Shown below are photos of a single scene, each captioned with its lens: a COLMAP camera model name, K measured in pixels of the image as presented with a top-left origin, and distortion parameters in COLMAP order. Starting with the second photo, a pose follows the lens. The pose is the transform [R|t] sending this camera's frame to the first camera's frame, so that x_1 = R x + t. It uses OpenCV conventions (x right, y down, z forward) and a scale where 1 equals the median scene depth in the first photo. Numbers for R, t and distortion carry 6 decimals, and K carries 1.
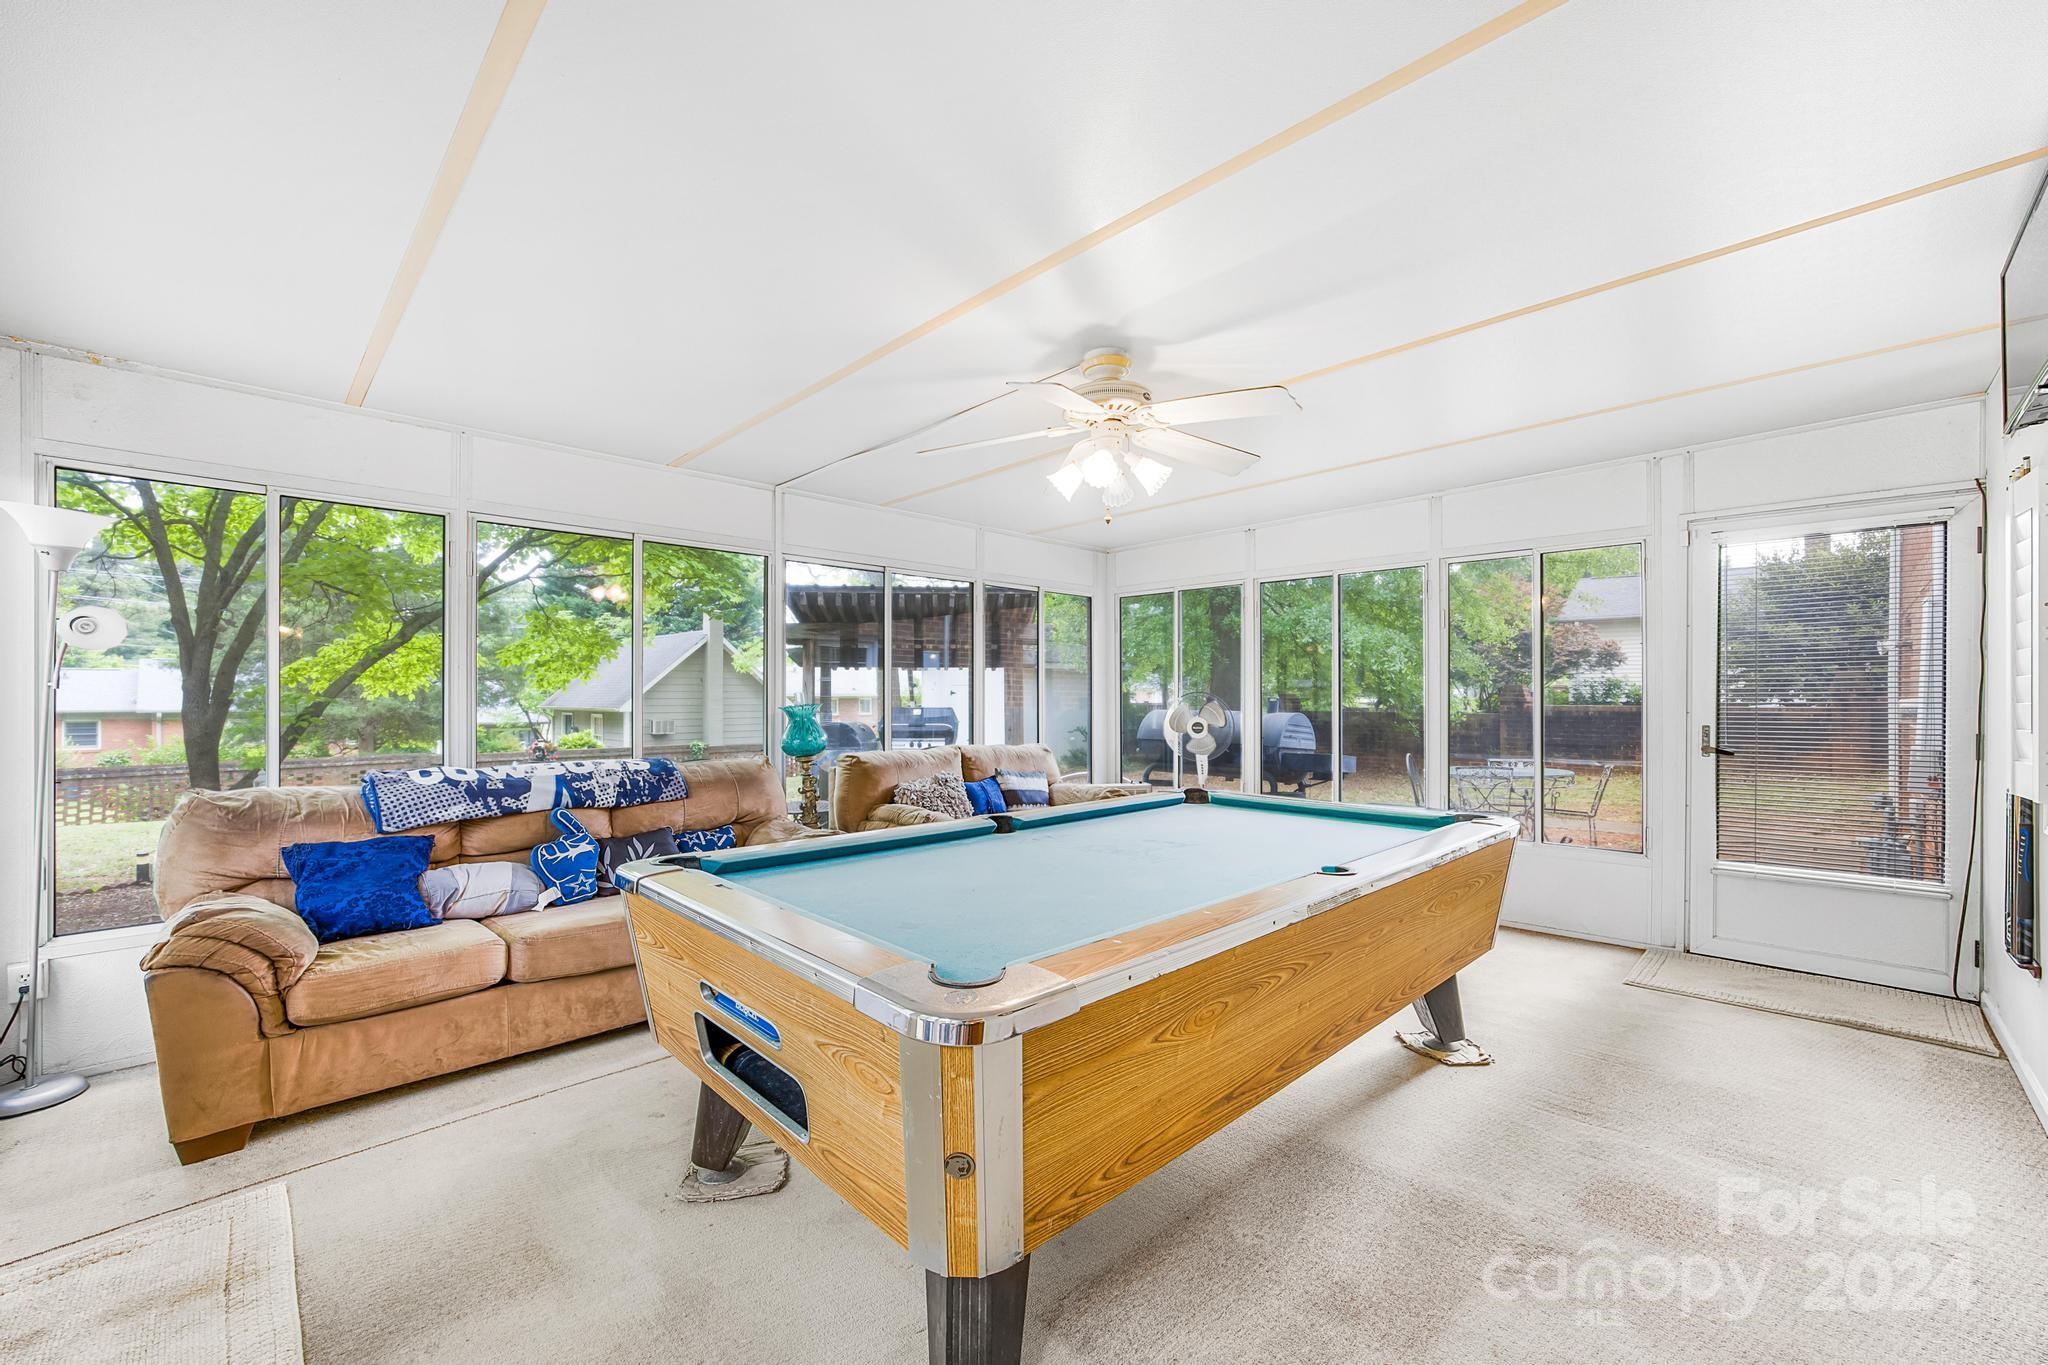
lens RADIAL K [[837.7, 0, 1038.1], [0, 837.7, 692.0], [0, 0, 1]] dist [-0.029575, 0.005636]
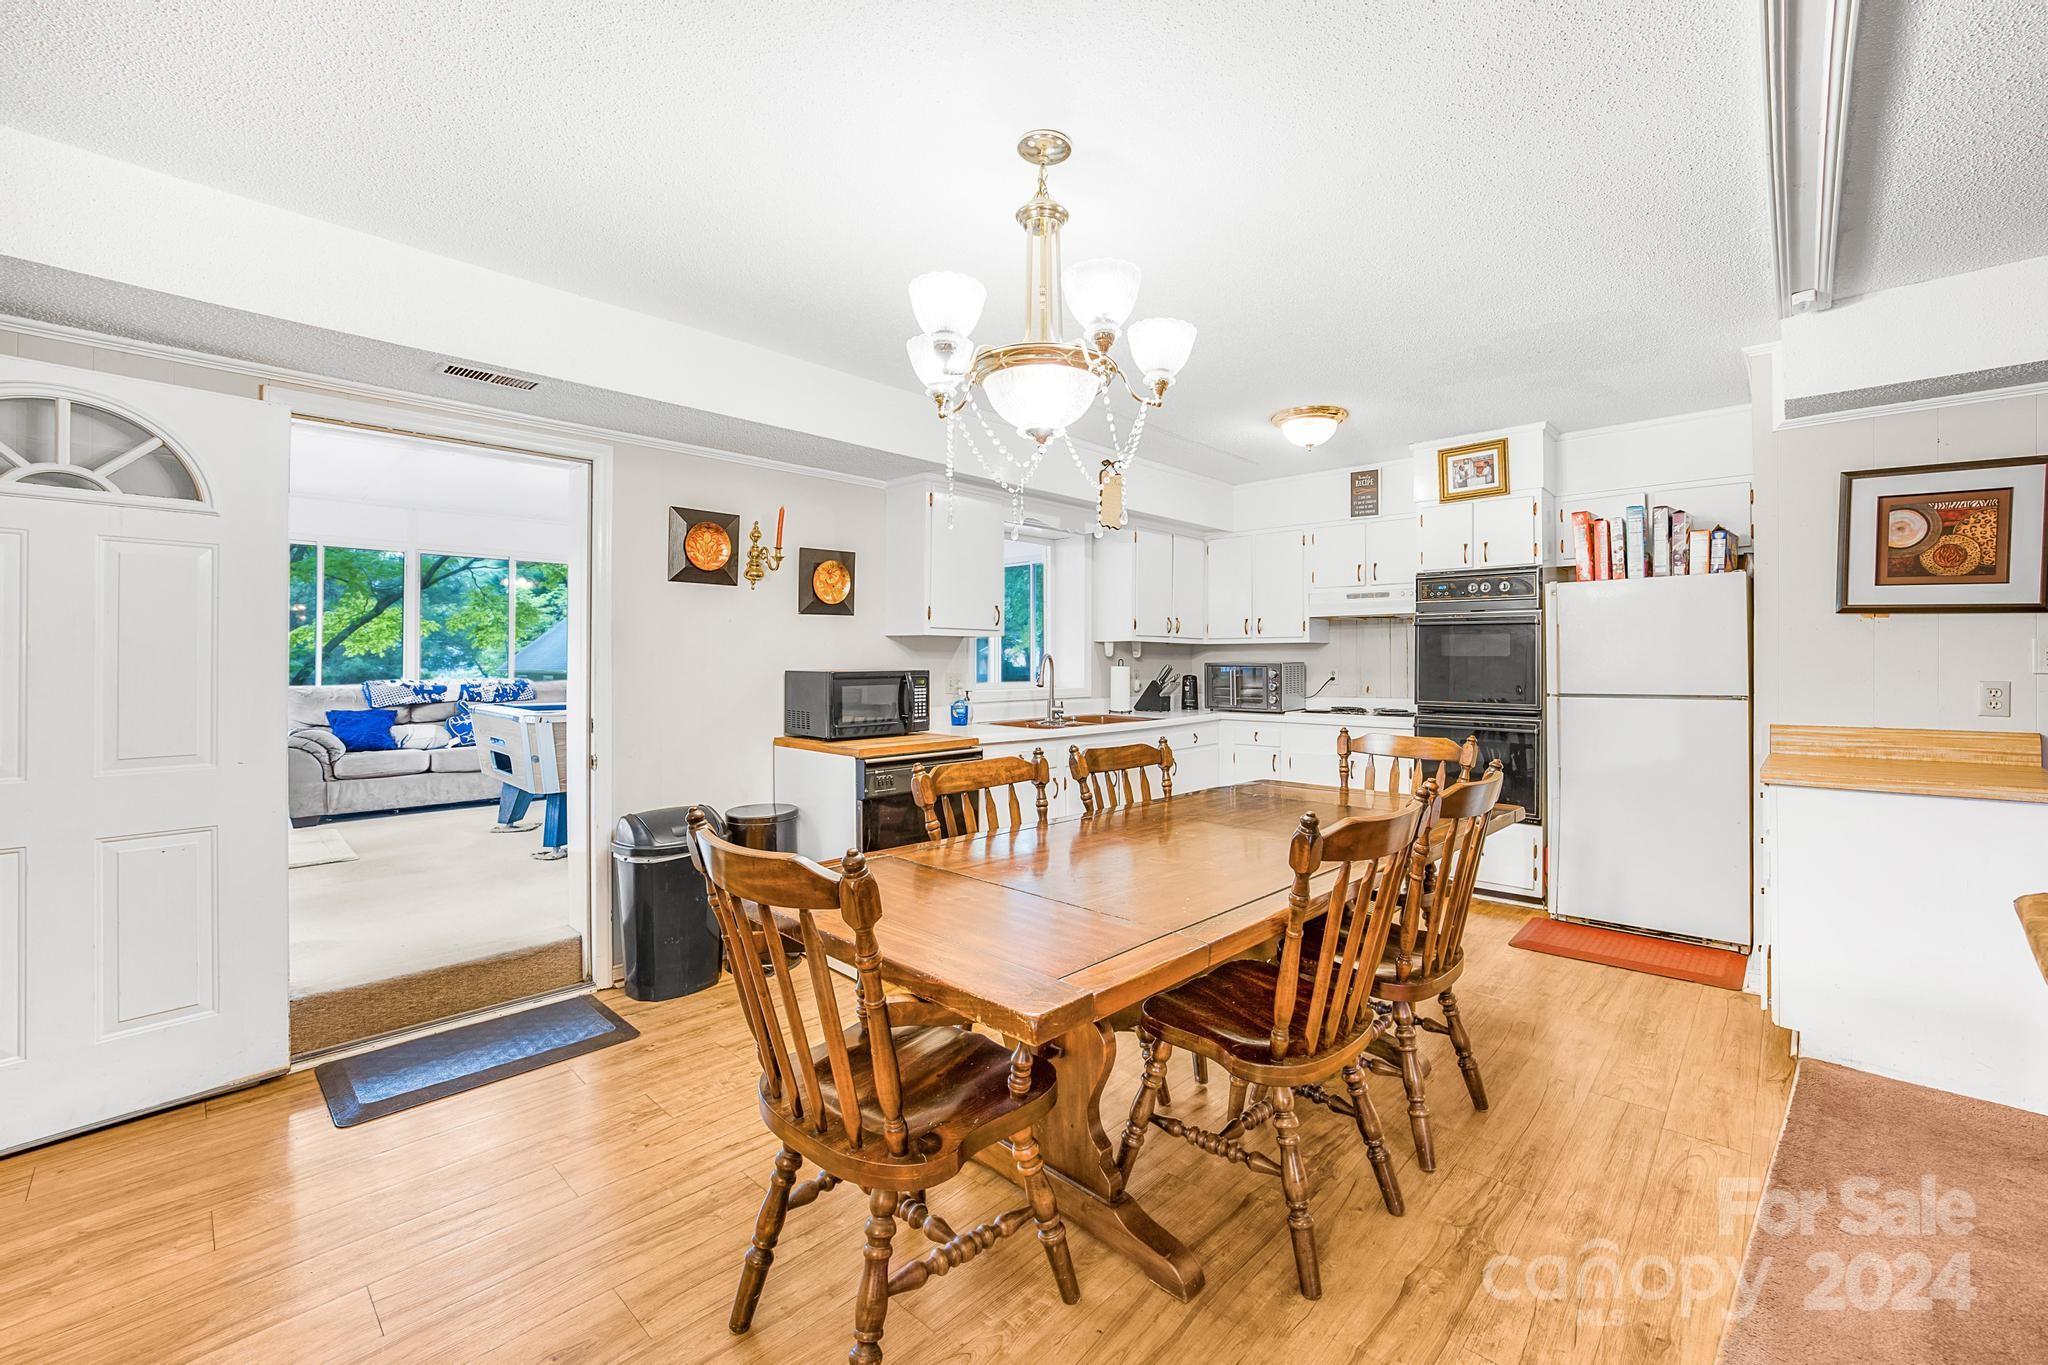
lens RADIAL K [[837.7, 0, 1029.5], [0, 837.7, 647.8], [0, 0, 1]] dist [-0.029575, 0.005636]
pose [[0.999797, -0.002962, 0.019920, 0.775802], [0.003217, 0.999913, -0.012804, 0.046818], [-0.019880, 0.012866, 0.999720, -1.050895]]
